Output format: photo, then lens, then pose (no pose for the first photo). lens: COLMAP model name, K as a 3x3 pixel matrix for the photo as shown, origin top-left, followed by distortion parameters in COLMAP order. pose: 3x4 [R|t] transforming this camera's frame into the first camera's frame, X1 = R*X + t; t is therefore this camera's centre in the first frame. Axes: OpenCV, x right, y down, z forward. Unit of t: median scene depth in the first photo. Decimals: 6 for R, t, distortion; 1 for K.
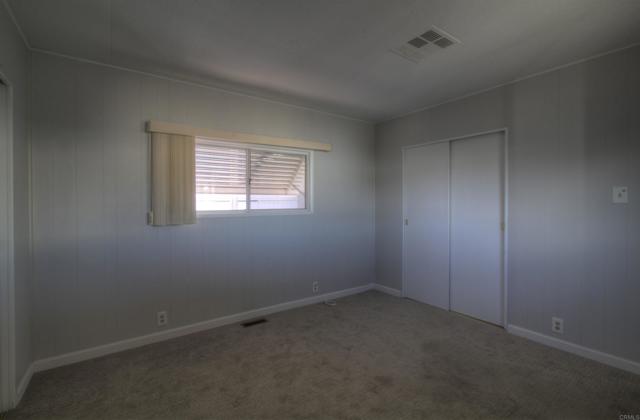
lens RADIAL K [[290.8, 0, 317.6], [0, 290.8, 208.7], [0, 0, 1]] dist [0.000180, 0.002733]
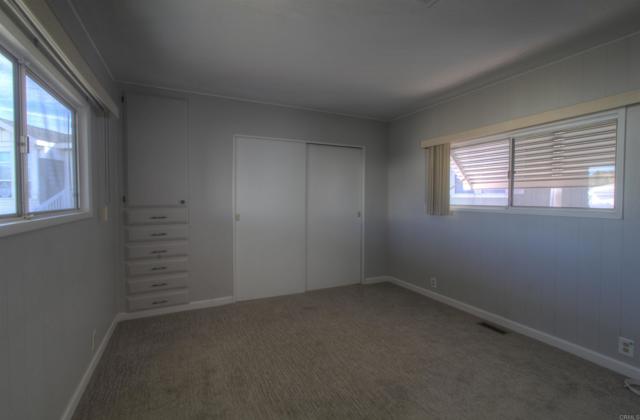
lens RADIAL K [[290.8, 0, 317.4], [0, 290.8, 208.2], [0, 0, 1]] dist [0.000180, 0.002733]
pose [[-0.167255, 0.032365, -0.985382, 0.797413], [-0.033878, 0.998682, 0.038552, -0.004793], [0.985331, 0.039831, -0.165938, 0.607587]]
